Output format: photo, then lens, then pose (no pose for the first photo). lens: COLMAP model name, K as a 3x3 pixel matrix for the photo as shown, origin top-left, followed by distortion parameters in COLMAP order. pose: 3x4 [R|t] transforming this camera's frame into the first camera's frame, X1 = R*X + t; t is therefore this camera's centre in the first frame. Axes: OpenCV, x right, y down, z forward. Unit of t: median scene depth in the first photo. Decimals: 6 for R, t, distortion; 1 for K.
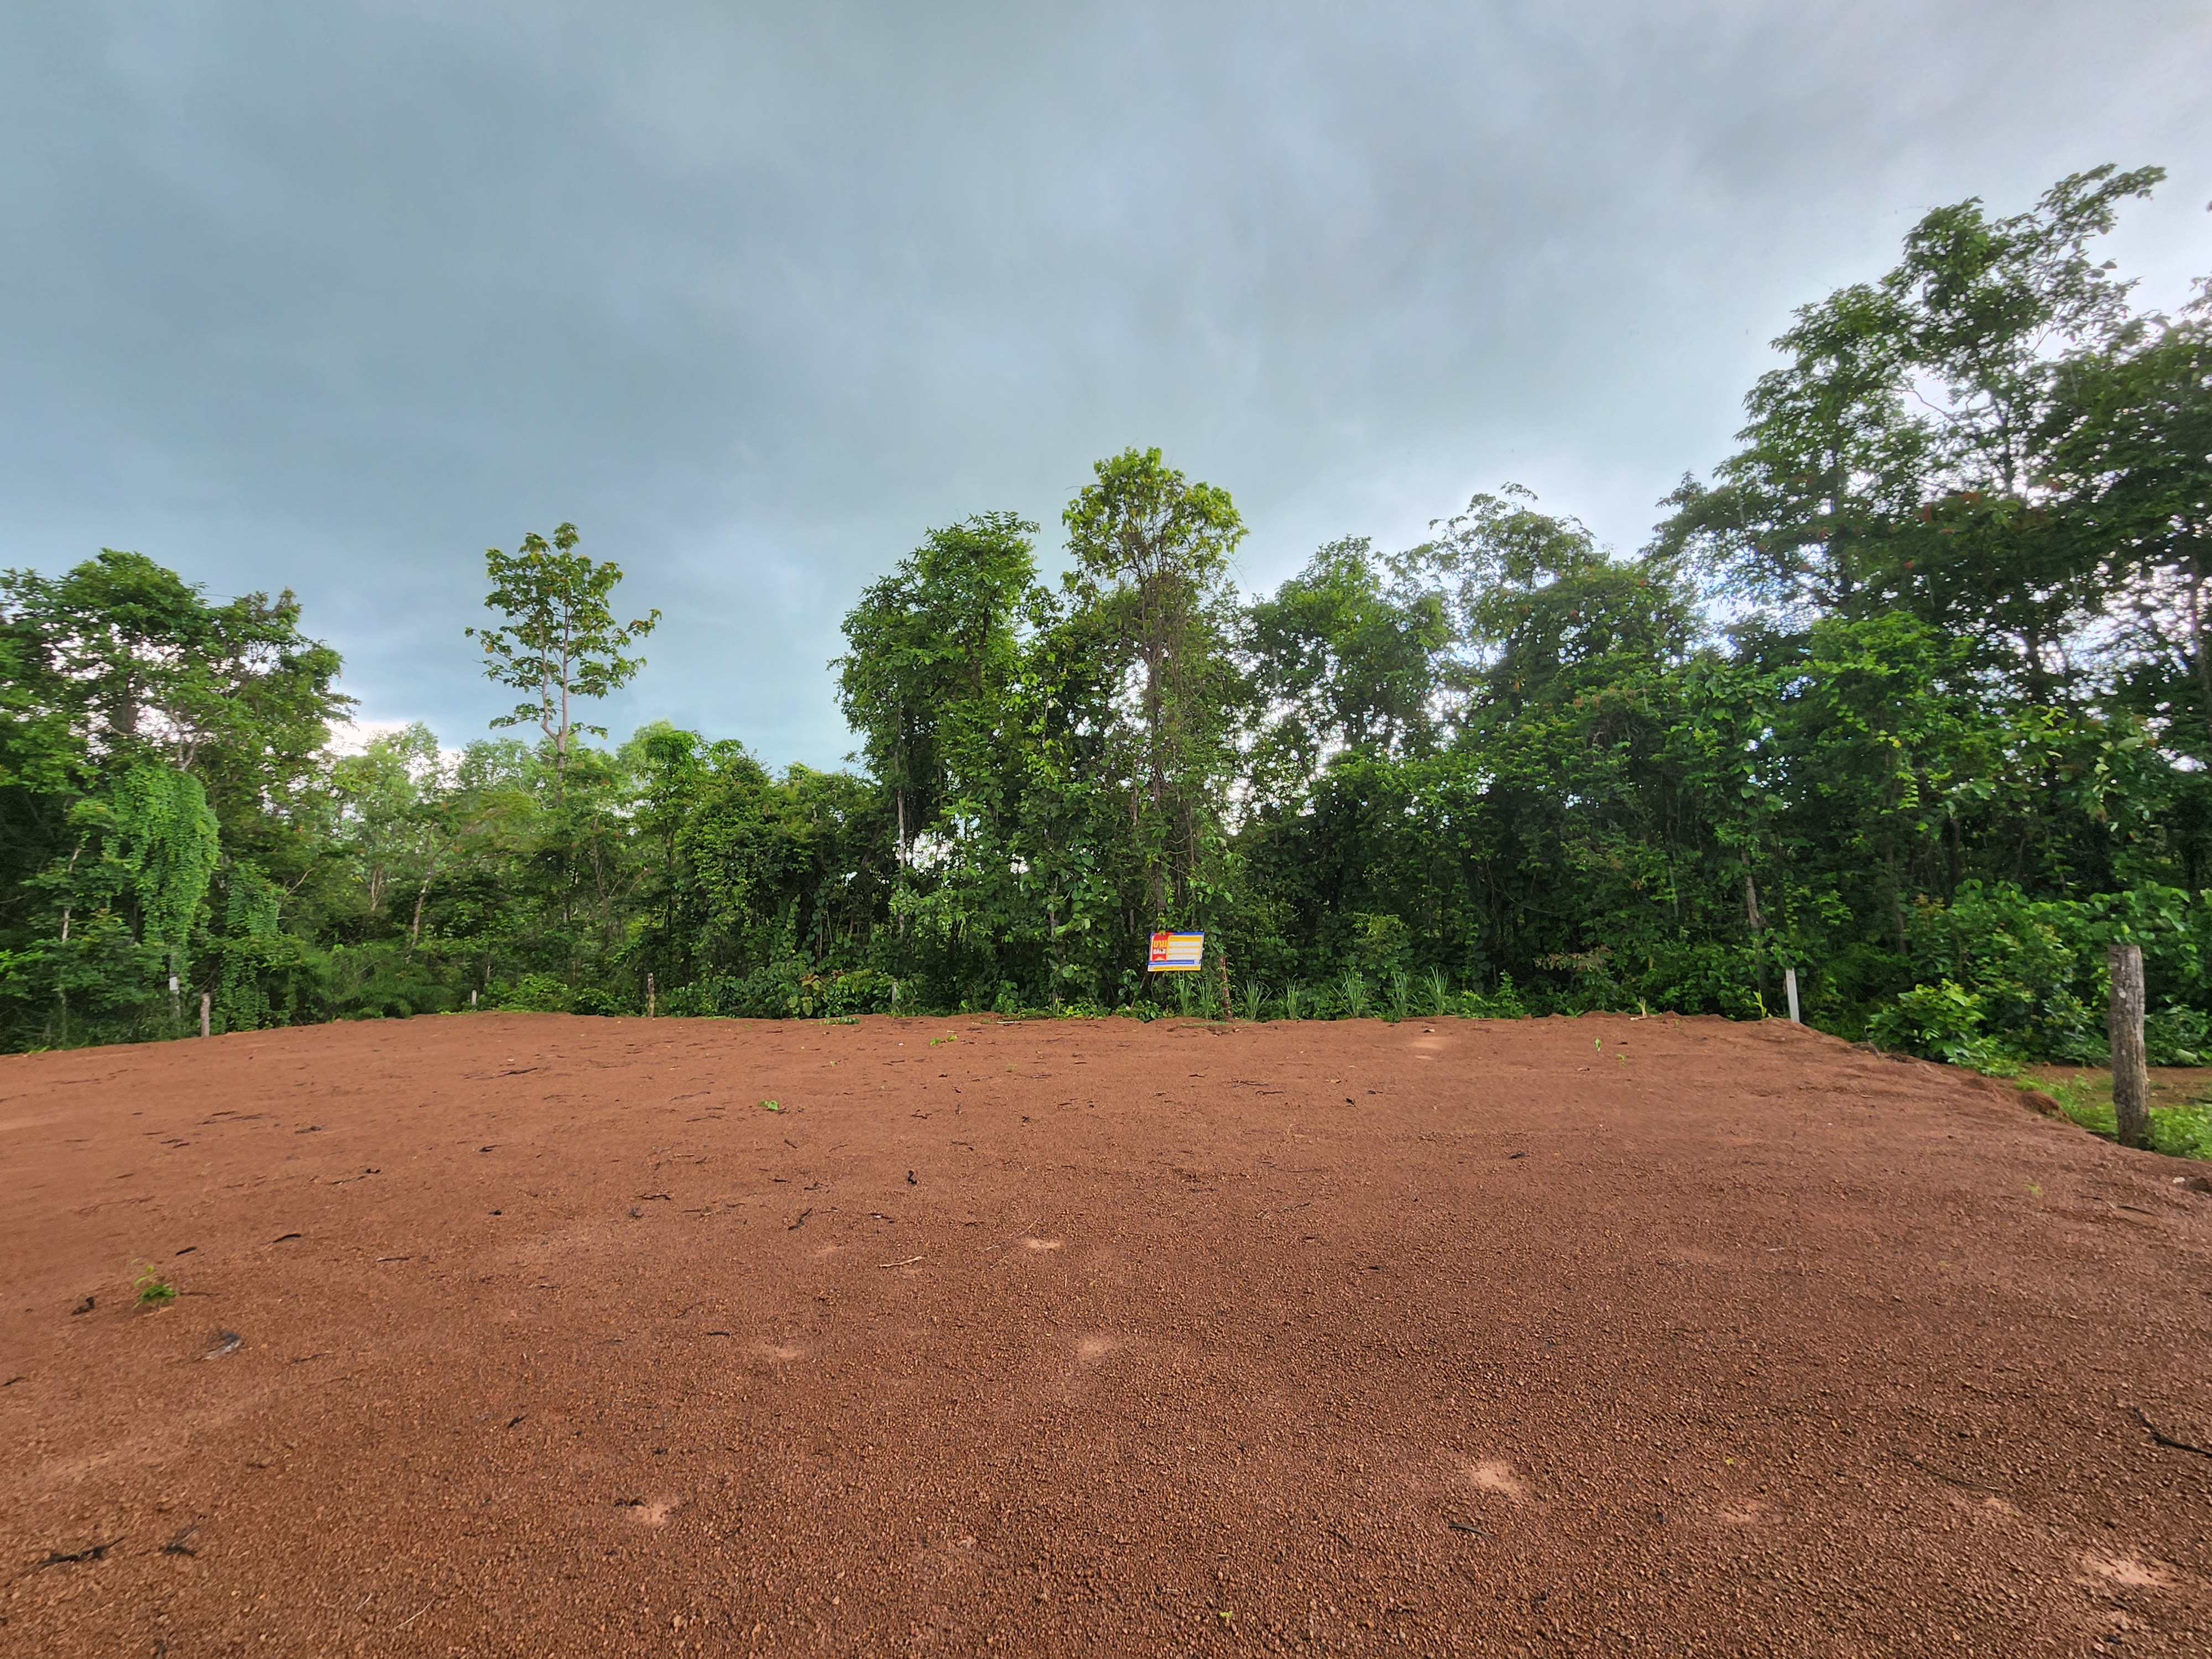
lens RADIAL K [[916.9, 0, 1106.0], [0, 916.9, 829.5], [0, 0, 1]] dist [0.000813, -0.000553]
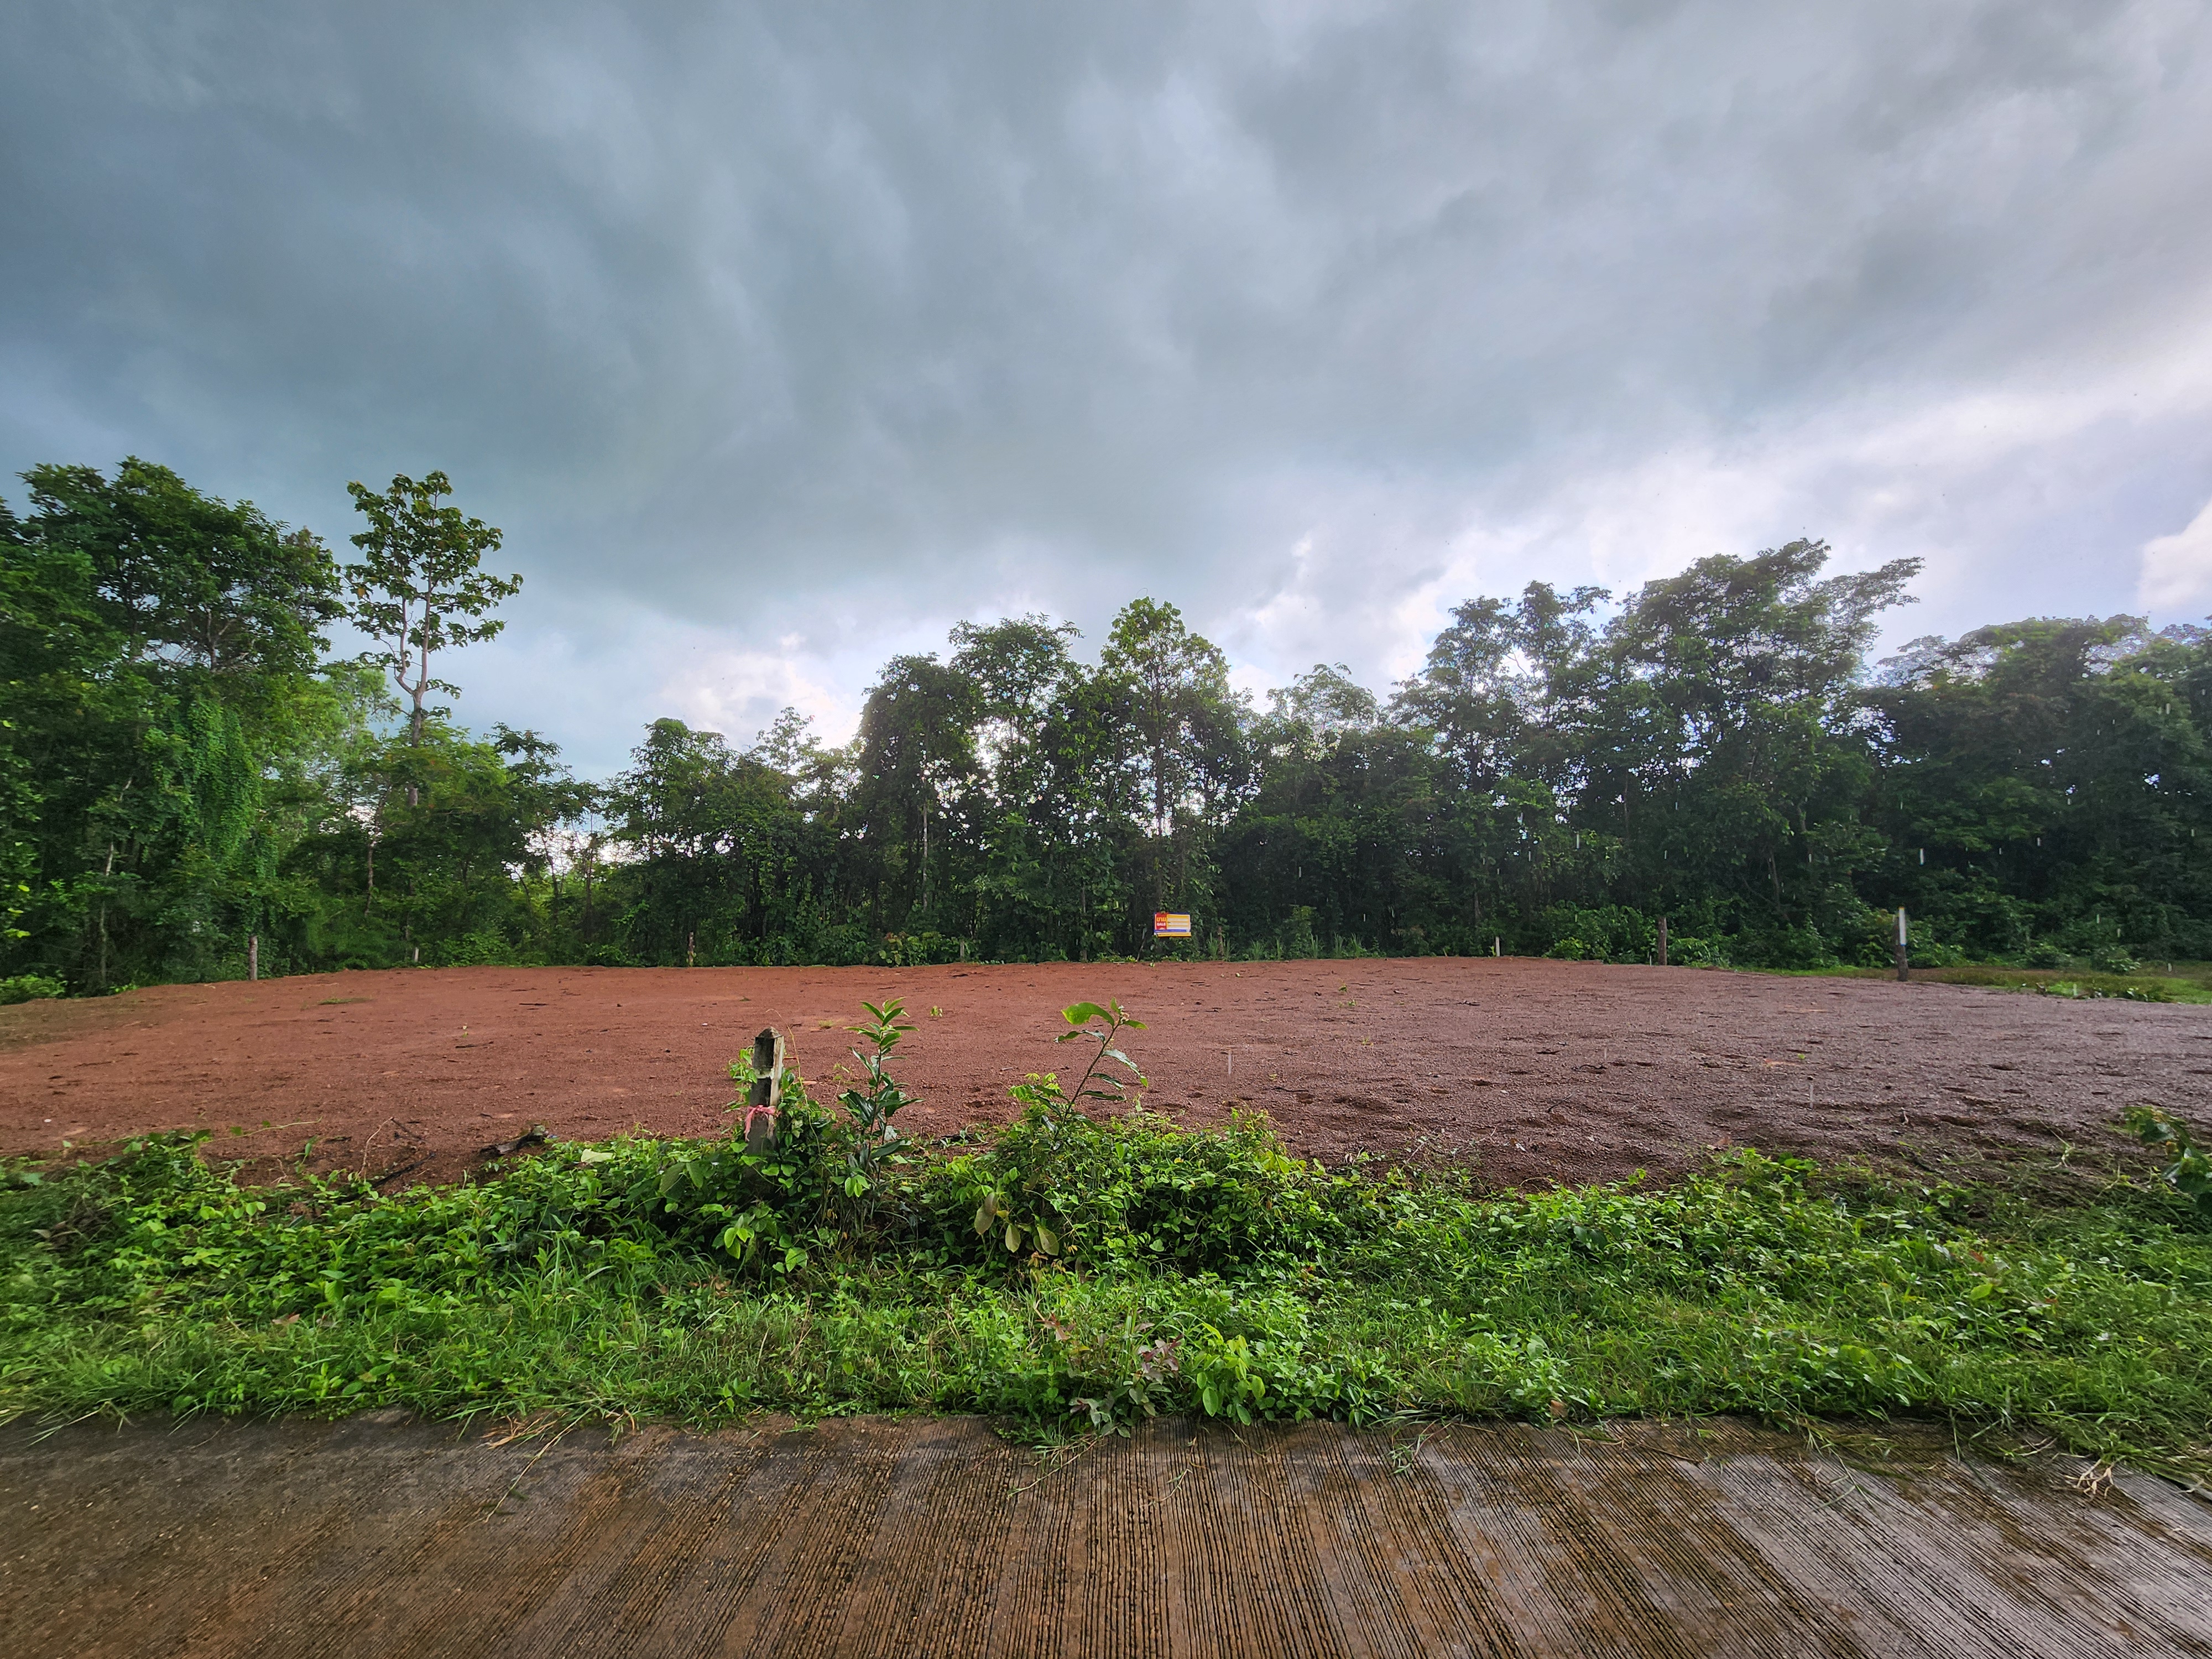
lens RADIAL K [[916.9, 0, 1106.0], [0, 916.9, 829.5], [0, 0, 1]] dist [0.000813, -0.000553]
pose [[0.886162, 0.086405, 0.455248, -0.639517], [-0.080895, 0.996221, -0.031616, 0.022958], [-0.456260, -0.008811, 0.889803, -0.308202]]
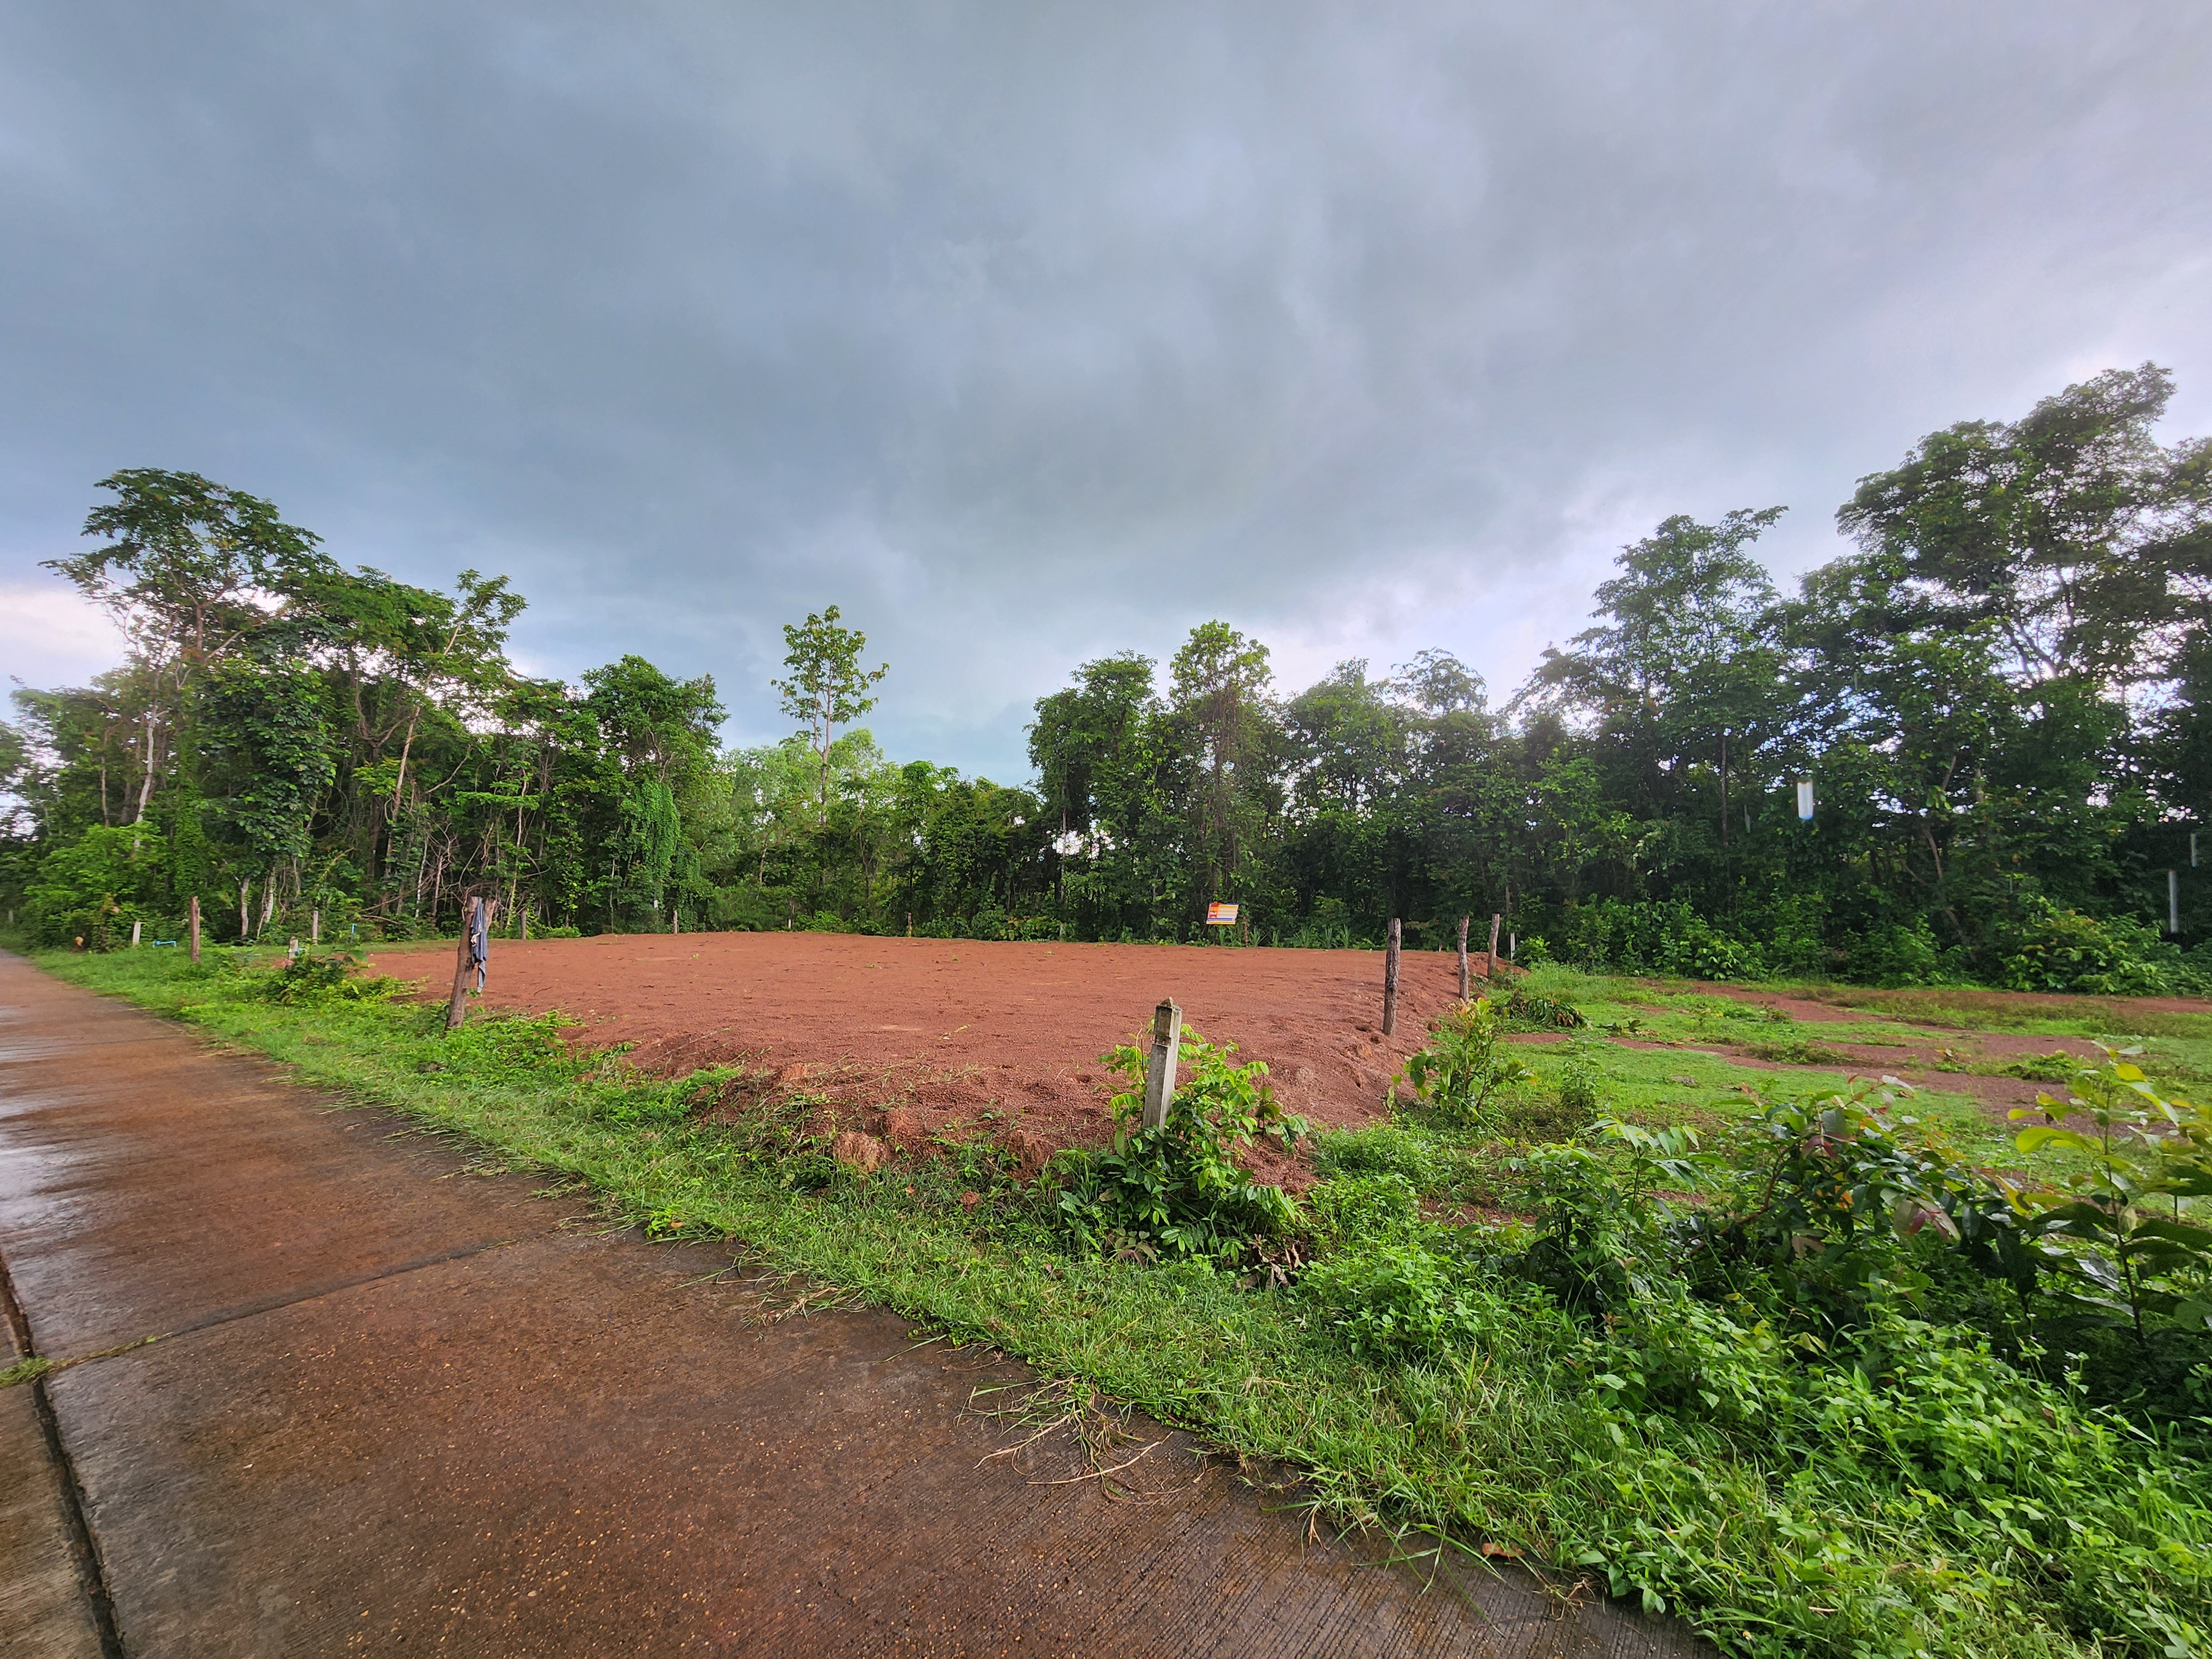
lens RADIAL K [[916.9, 0, 1106.0], [0, 916.9, 829.5], [0, 0, 1]] dist [0.000813, -0.000553]
pose [[0.992072, 0.043892, -0.117757, 0.046446], [-0.041661, 0.998904, 0.021345, -0.049700], [0.118565, -0.016269, 0.992813, -0.675628]]
